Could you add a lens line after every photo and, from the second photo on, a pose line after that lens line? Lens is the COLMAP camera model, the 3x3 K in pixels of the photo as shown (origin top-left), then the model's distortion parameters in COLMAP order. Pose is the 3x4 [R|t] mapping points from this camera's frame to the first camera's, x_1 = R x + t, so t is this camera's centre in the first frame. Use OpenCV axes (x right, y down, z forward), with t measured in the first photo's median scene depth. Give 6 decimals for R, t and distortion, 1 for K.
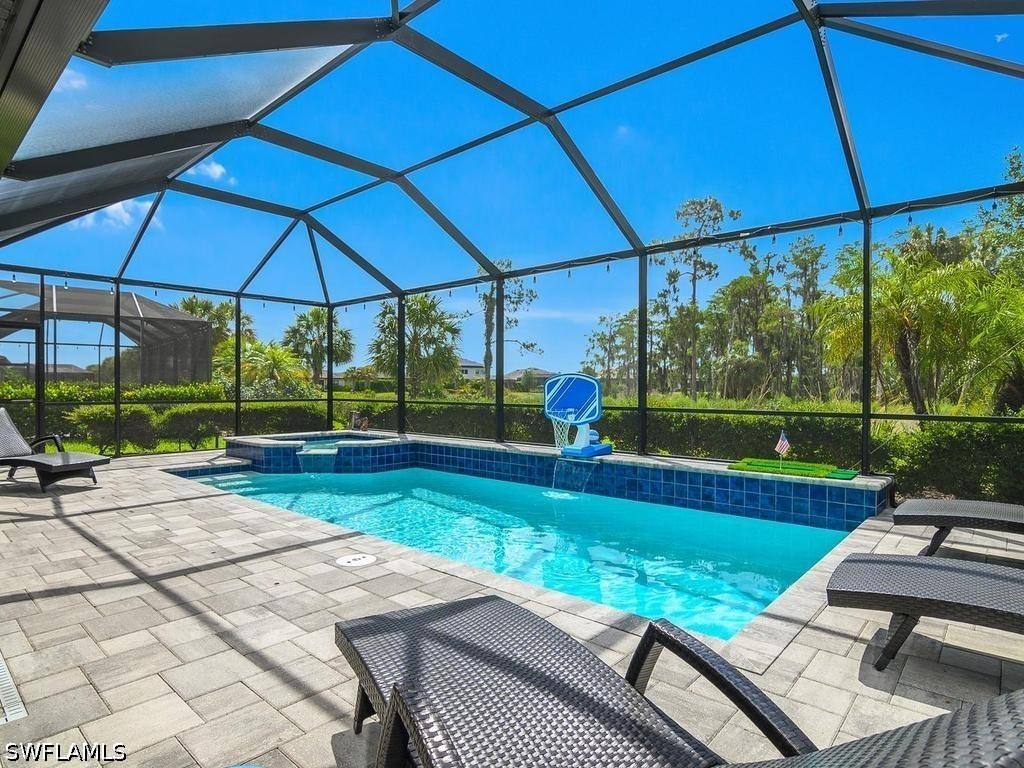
lens RADIAL K [[568.4, 0, 488.1], [0, 568.4, 384.7], [0, 0, 1]] dist [-0.019050, -0.000172]
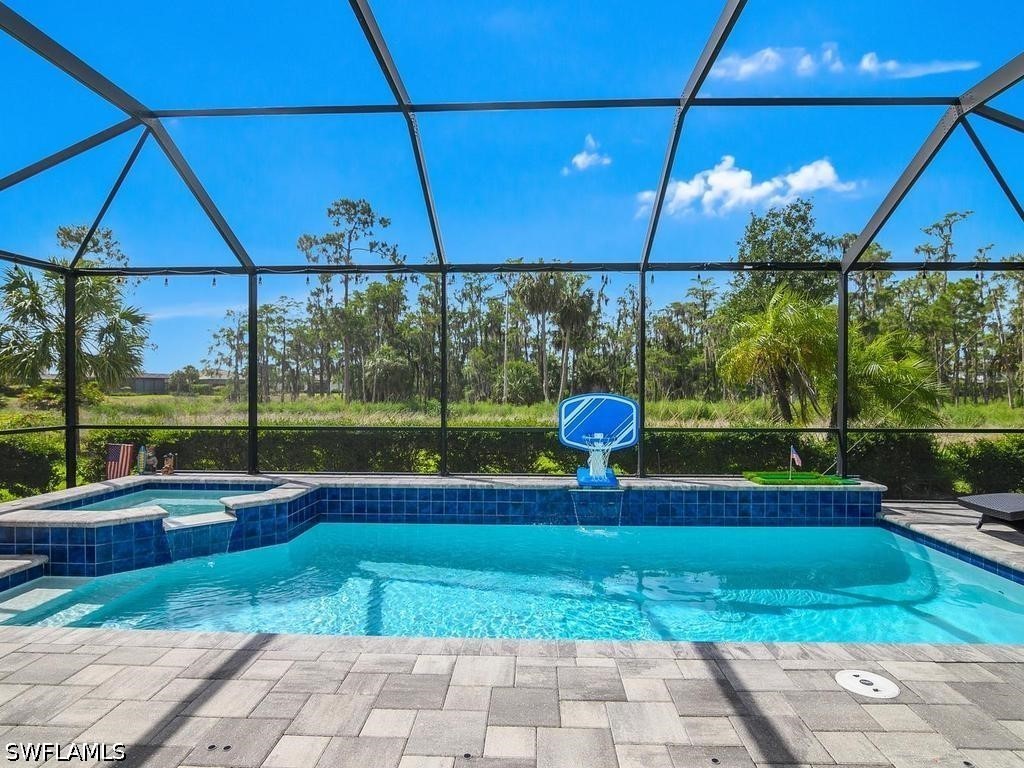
lens RADIAL K [[579.6, 0, 513.8], [0, 579.6, 389.1], [0, 0, 1]] dist [-0.020348, 0.003564]
pose [[0.760616, -0.001627, 0.649200, -0.443644], [-0.002165, 0.999985, 0.005043, -0.025669], [-0.649199, -0.005241, 0.760601, 0.321411]]
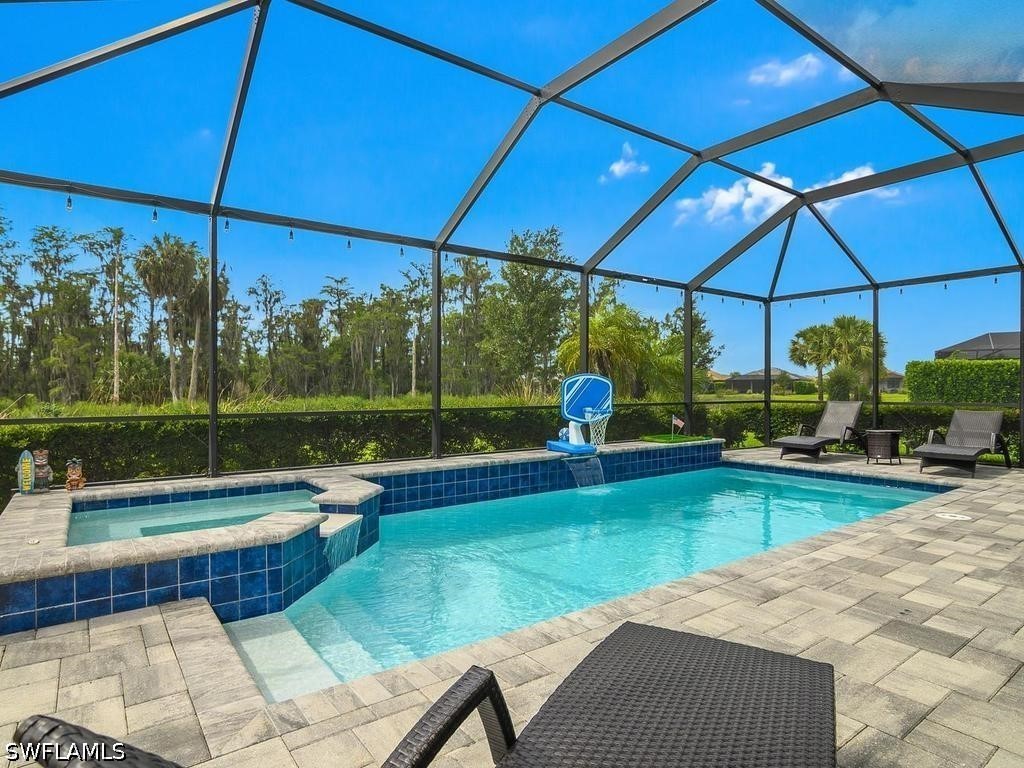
lens RADIAL K [[579.6, 0, 513.8], [0, 579.6, 389.1], [0, 0, 1]] dist [-0.020348, 0.003564]
pose [[0.186711, -0.004847, 0.982403, -0.753865], [-0.001129, 0.999986, 0.005148, 0.002140], [-0.982414, -0.002070, 0.186703, 0.761756]]
